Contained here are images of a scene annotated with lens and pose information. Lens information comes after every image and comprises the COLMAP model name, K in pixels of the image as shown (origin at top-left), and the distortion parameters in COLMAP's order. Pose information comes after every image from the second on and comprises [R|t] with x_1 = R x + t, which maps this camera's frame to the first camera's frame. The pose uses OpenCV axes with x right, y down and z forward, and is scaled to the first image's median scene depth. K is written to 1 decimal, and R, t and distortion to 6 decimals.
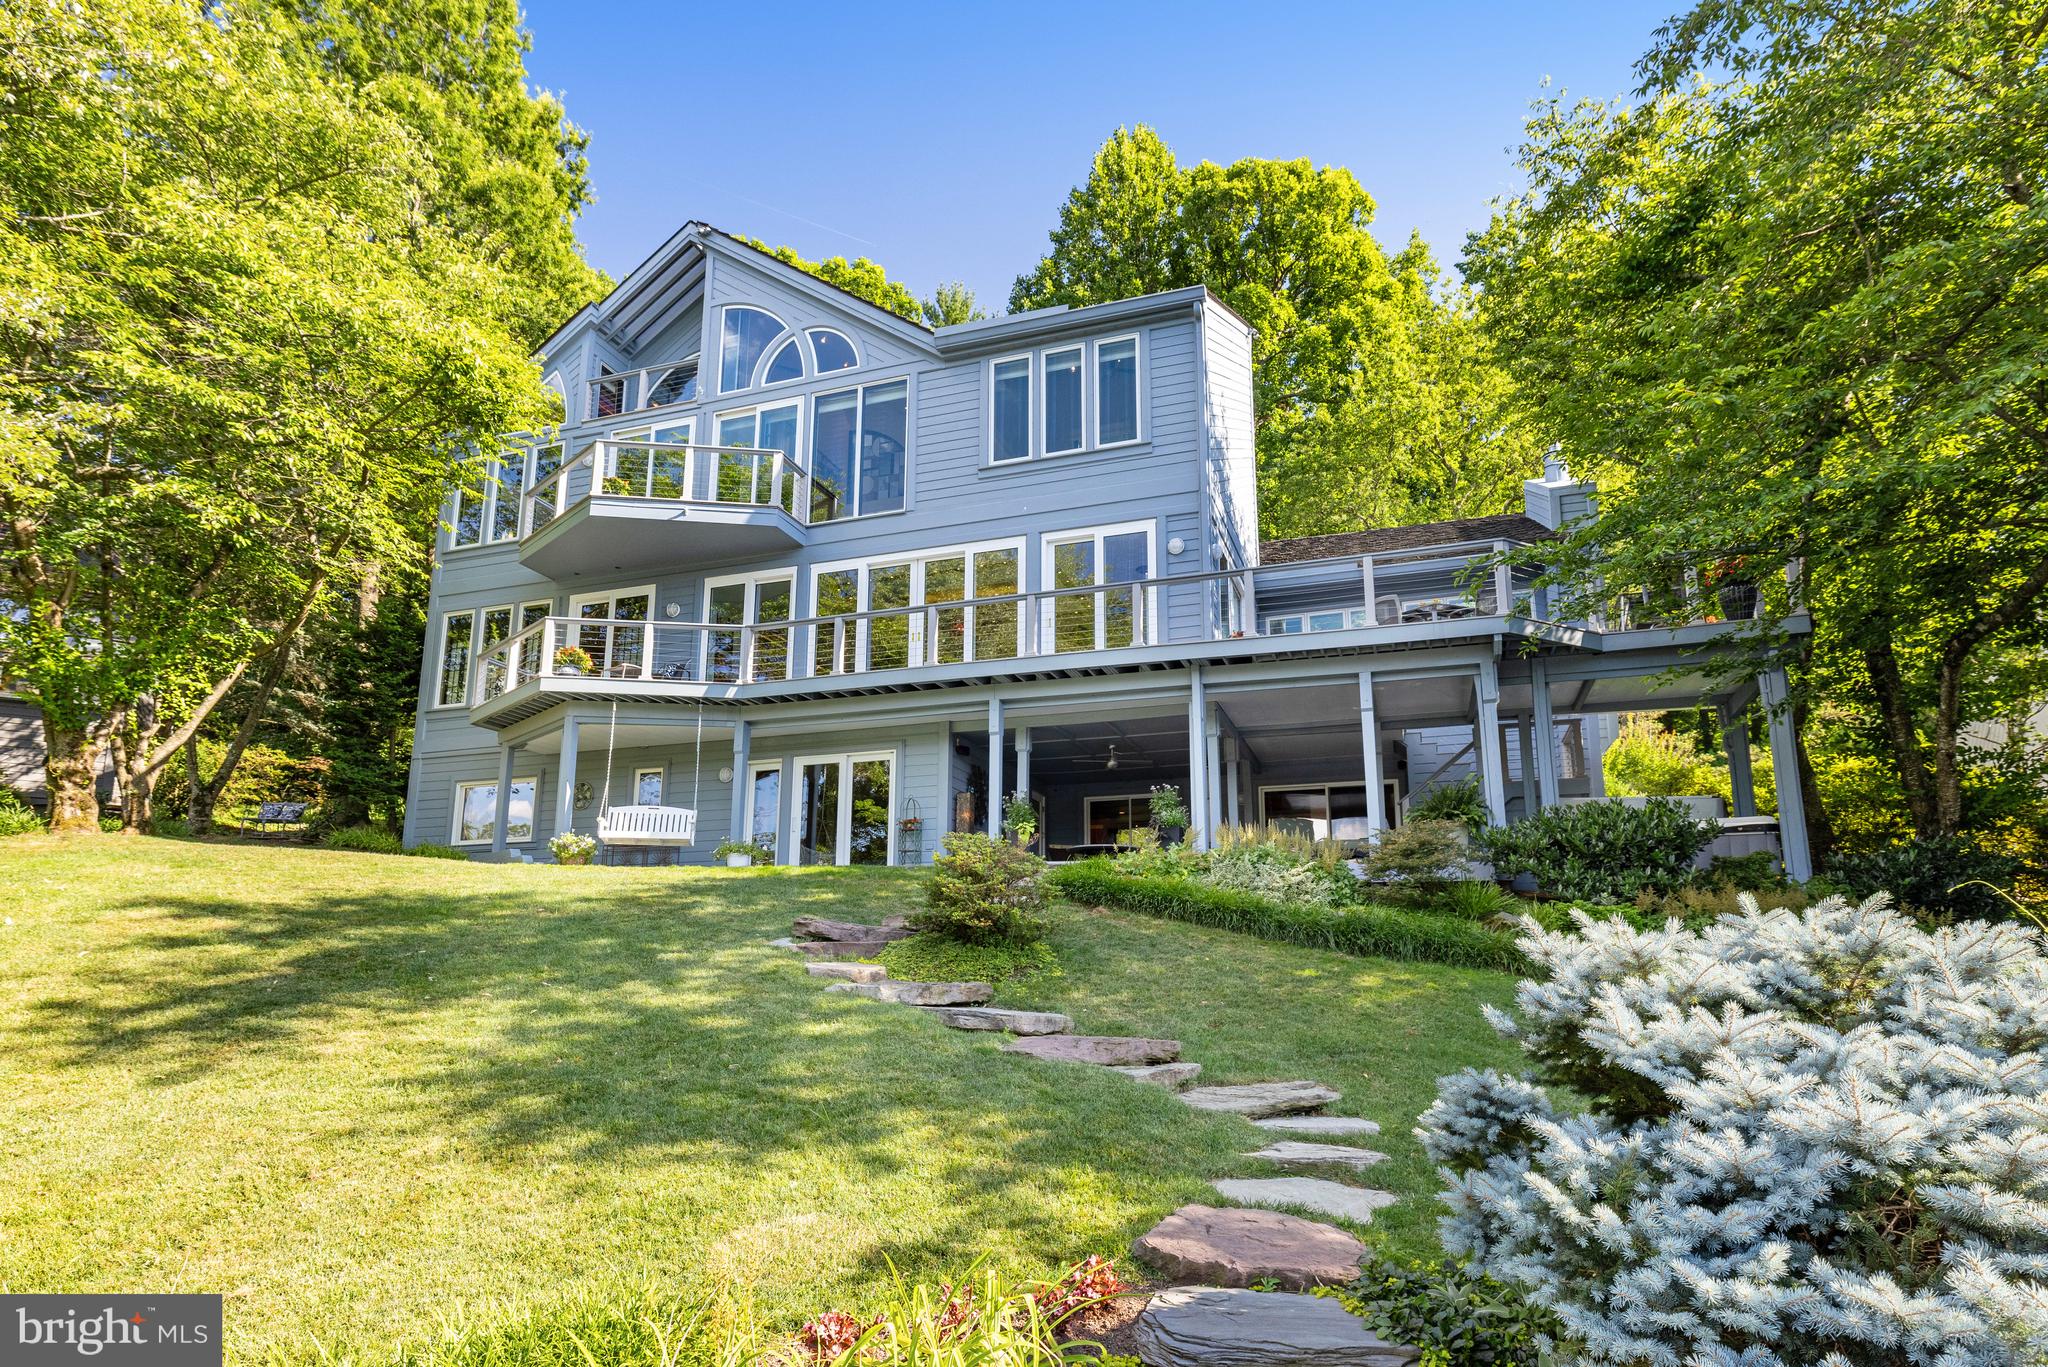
lens RADIAL K [[1115.9, 0, 1020.0], [0, 1115.9, 764.5], [0, 0, 1]] dist [-0.002399, 0.000456]
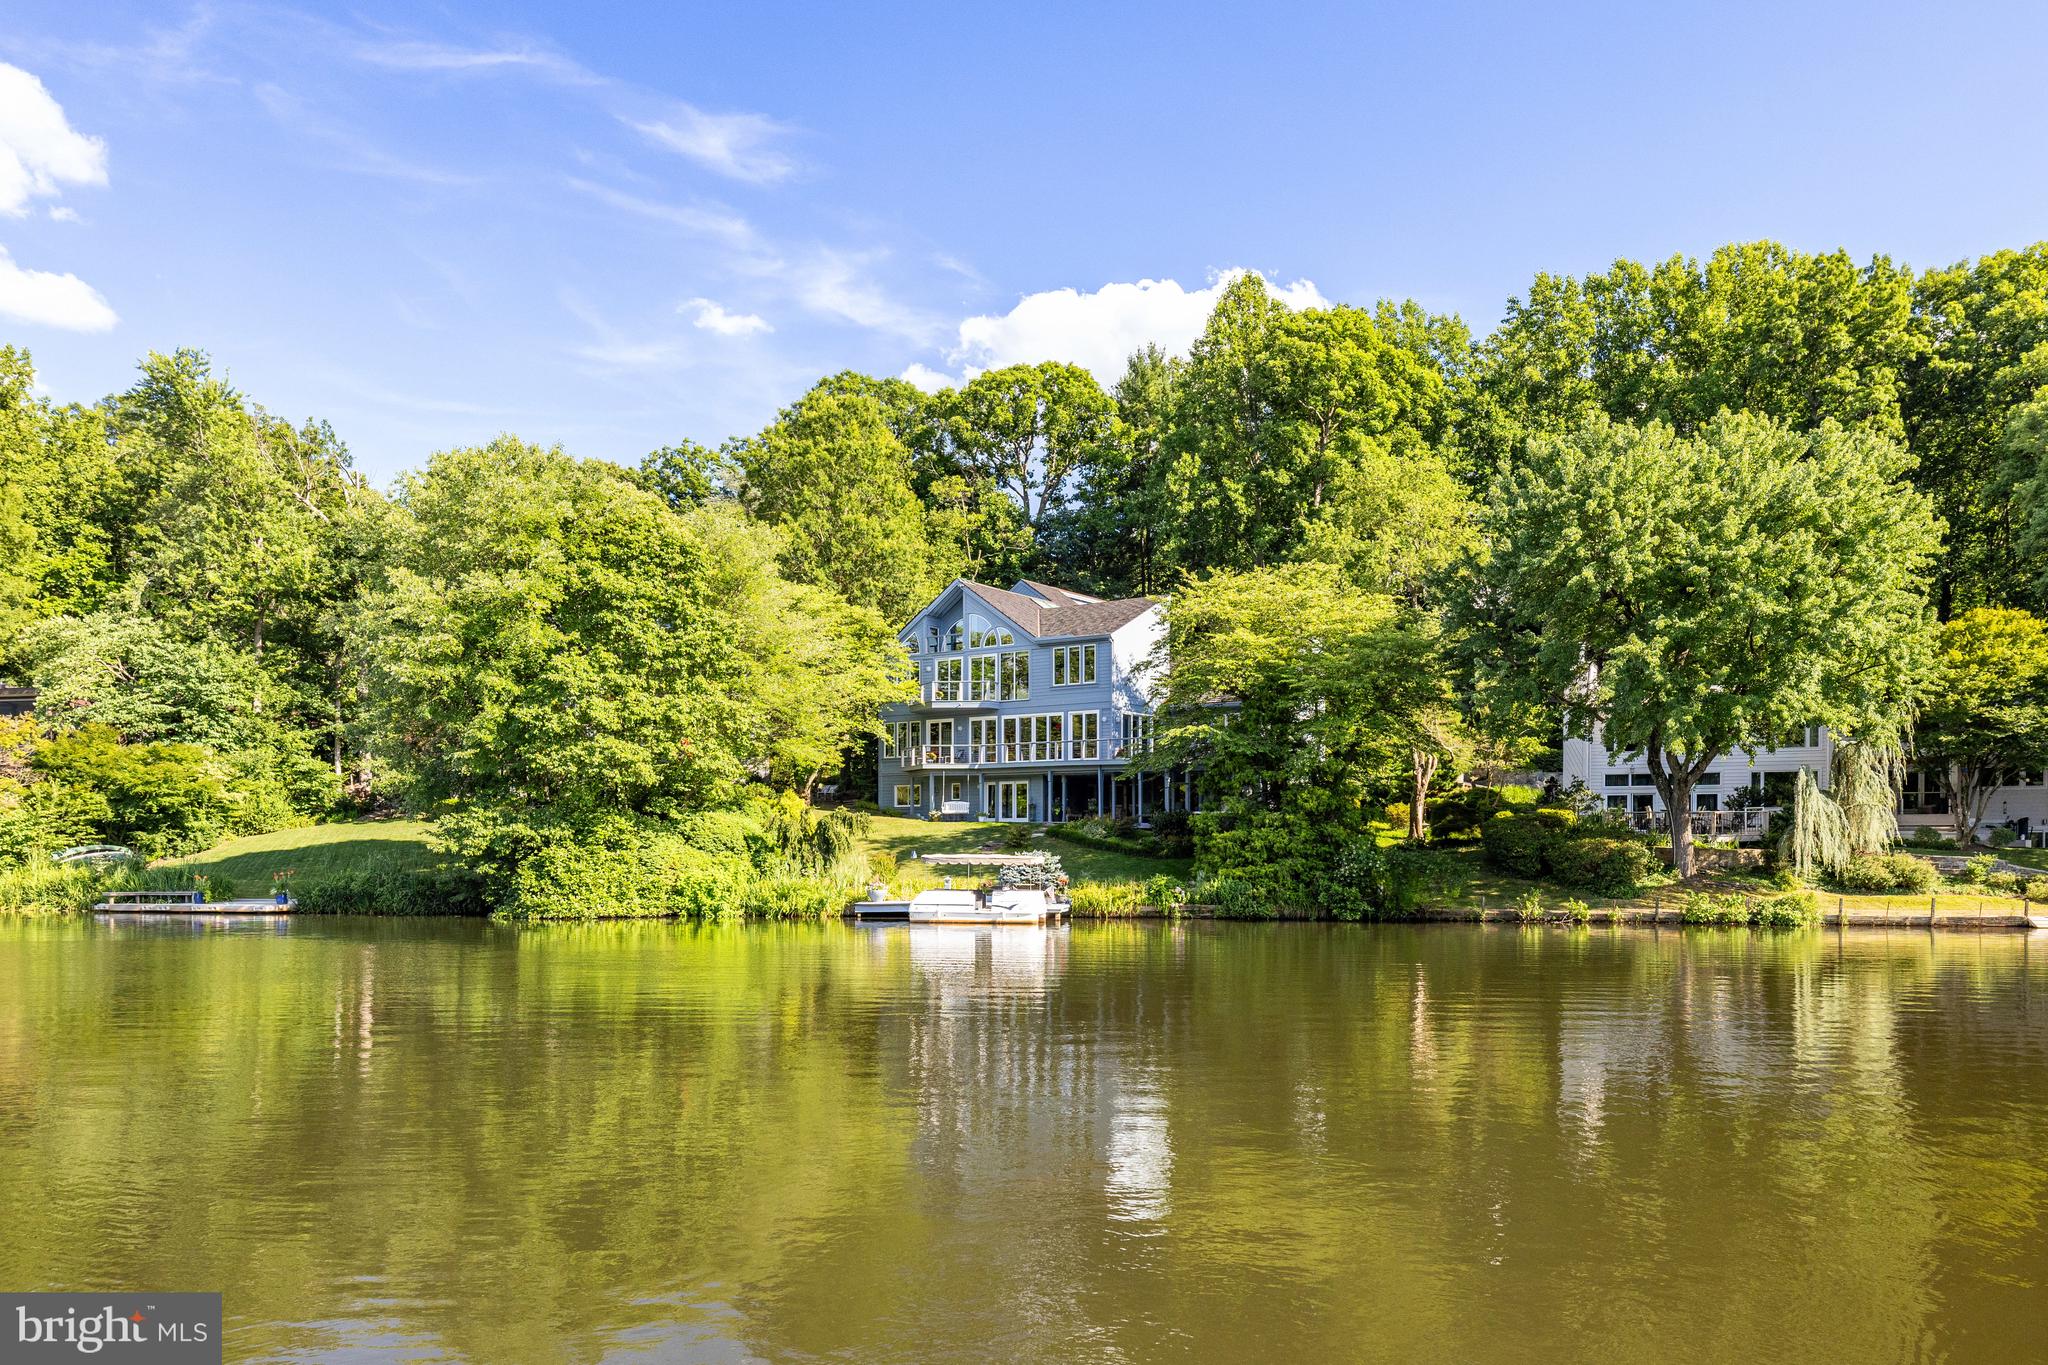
lens RADIAL K [[1495.9, 0, 1025.7], [0, 1495.9, 839.7], [0, 0, 1]] dist [-0.007315, -0.001670]
pose [[0.952310, -0.004955, -0.305093, 1.150373], [0.067281, 0.978669, 0.194115, -0.658470], [0.297623, -0.205385, 0.932329, -2.926095]]
